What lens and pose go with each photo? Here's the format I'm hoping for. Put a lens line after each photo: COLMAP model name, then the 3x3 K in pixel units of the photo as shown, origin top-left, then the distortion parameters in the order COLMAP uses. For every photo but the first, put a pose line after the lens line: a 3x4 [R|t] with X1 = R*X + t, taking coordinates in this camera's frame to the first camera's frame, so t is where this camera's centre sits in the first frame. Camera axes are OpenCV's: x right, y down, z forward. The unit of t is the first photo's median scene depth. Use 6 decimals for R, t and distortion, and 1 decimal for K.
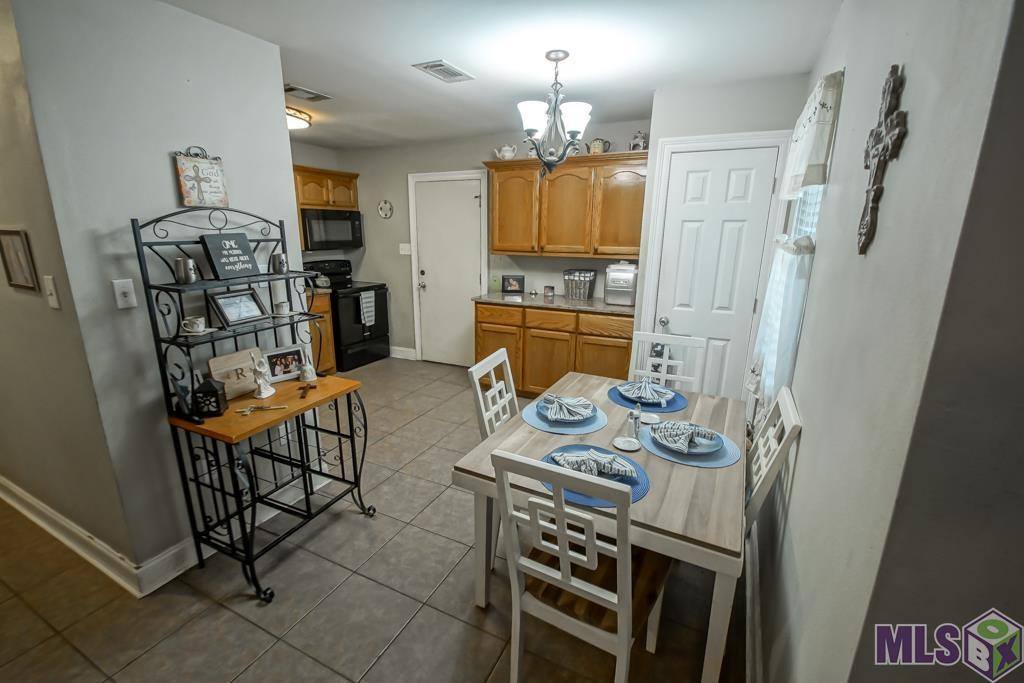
lens RADIAL K [[455.6, 0, 512.0], [0, 455.6, 341.5], [0, 0, 1]] dist [-0.000630, 0.000002]
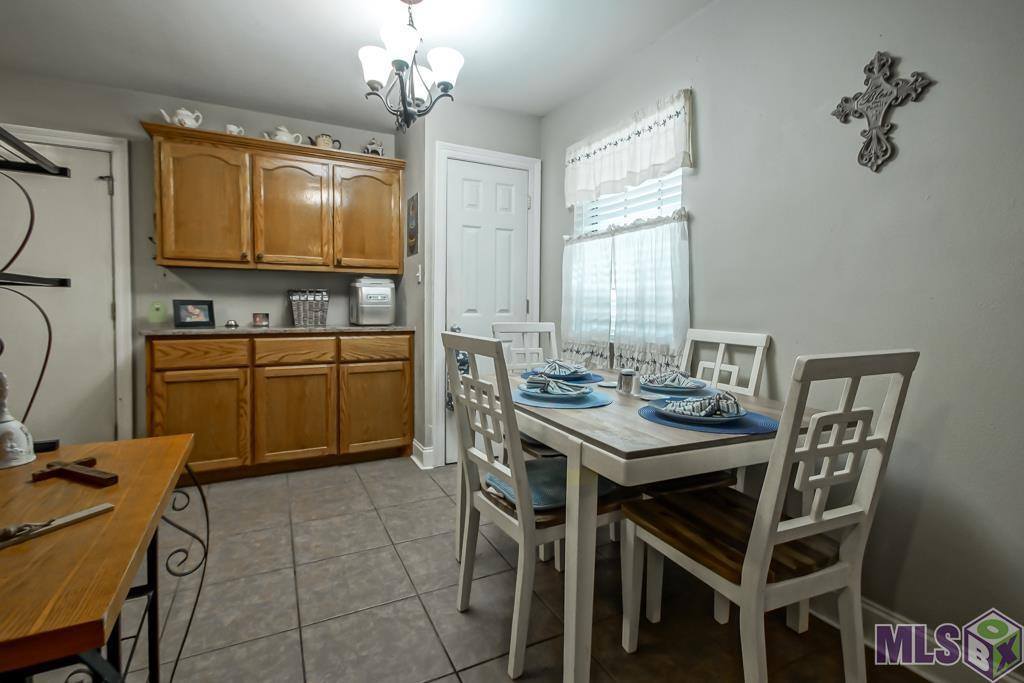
lens RADIAL K [[462.9, 0, 508.7], [0, 462.9, 322.8], [0, 0, 1]] dist [0.001724, 0.000297]
pose [[0.600193, -0.030597, 0.799270, -0.295321], [0.194630, 0.974820, -0.108835, 0.055007], [-0.775815, 0.220884, 0.591035, 0.289787]]
